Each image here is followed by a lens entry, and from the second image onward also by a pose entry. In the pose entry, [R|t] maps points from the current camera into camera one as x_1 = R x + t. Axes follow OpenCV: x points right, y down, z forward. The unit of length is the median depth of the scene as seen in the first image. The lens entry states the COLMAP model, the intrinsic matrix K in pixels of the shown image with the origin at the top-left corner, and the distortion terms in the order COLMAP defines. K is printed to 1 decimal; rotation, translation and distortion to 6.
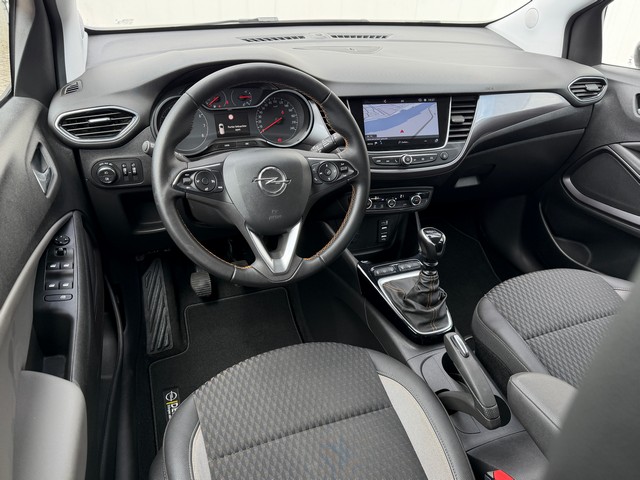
lens RADIAL K [[481.4, 0, 320.0], [0, 481.4, 240.0], [0, 0, 1]] dist [0.104918, -0.170136]
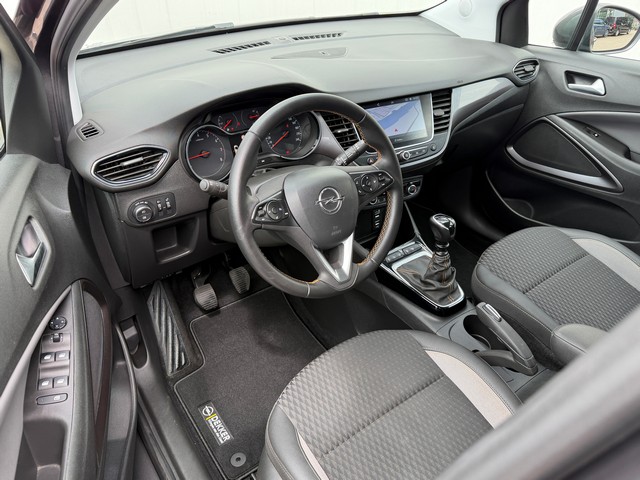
lens RADIAL K [[479.8, 0, 320.0], [0, 479.8, 240.0], [0, 0, 1]] dist [0.149014, -0.299404]
pose [[0.964971, -0.164993, 0.203981, -0.267419], [0.153059, 0.985512, 0.073069, -0.087016], [-0.213081, -0.039289, 0.976244, -0.045635]]
